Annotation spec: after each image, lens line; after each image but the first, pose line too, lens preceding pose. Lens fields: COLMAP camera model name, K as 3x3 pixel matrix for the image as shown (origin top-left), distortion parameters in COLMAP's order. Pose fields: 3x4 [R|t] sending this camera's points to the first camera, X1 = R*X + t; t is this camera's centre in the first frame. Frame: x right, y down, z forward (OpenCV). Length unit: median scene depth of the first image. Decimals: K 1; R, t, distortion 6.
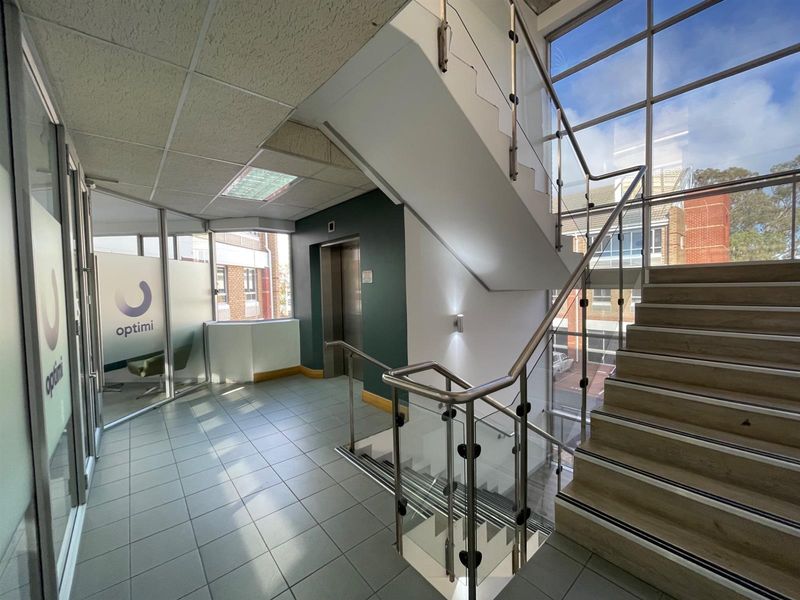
lens RADIAL K [[321.2, 0, 400.7], [0, 321.2, 299.8], [0, 0, 1]] dist [-0.000971, 0.000191]
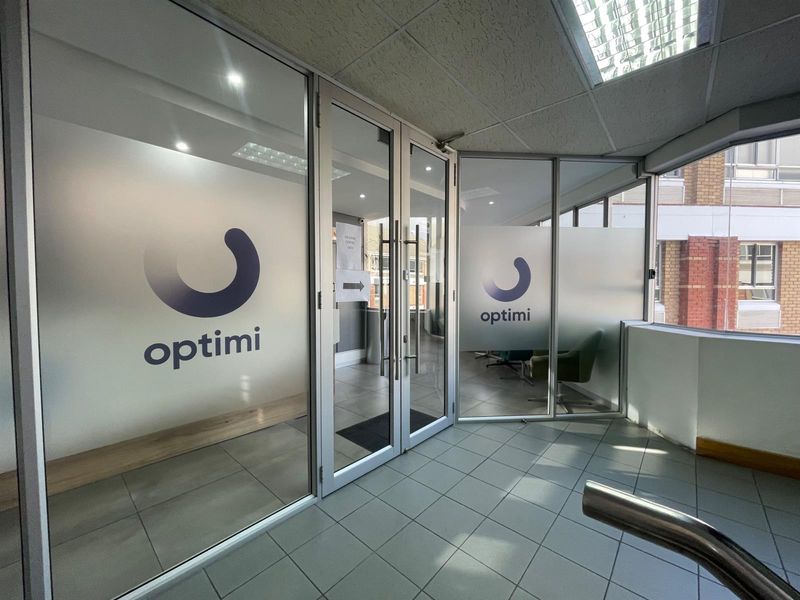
lens RADIAL K [[321.2, 0, 398.1], [0, 321.2, 299.1], [0, 0, 1]] dist [-0.000971, 0.000191]
pose [[0.139090, 0.051287, -0.988951, -0.045733], [-0.039684, 0.998144, 0.046183, 0.015895], [0.989484, 0.032822, 0.140867, 0.503138]]
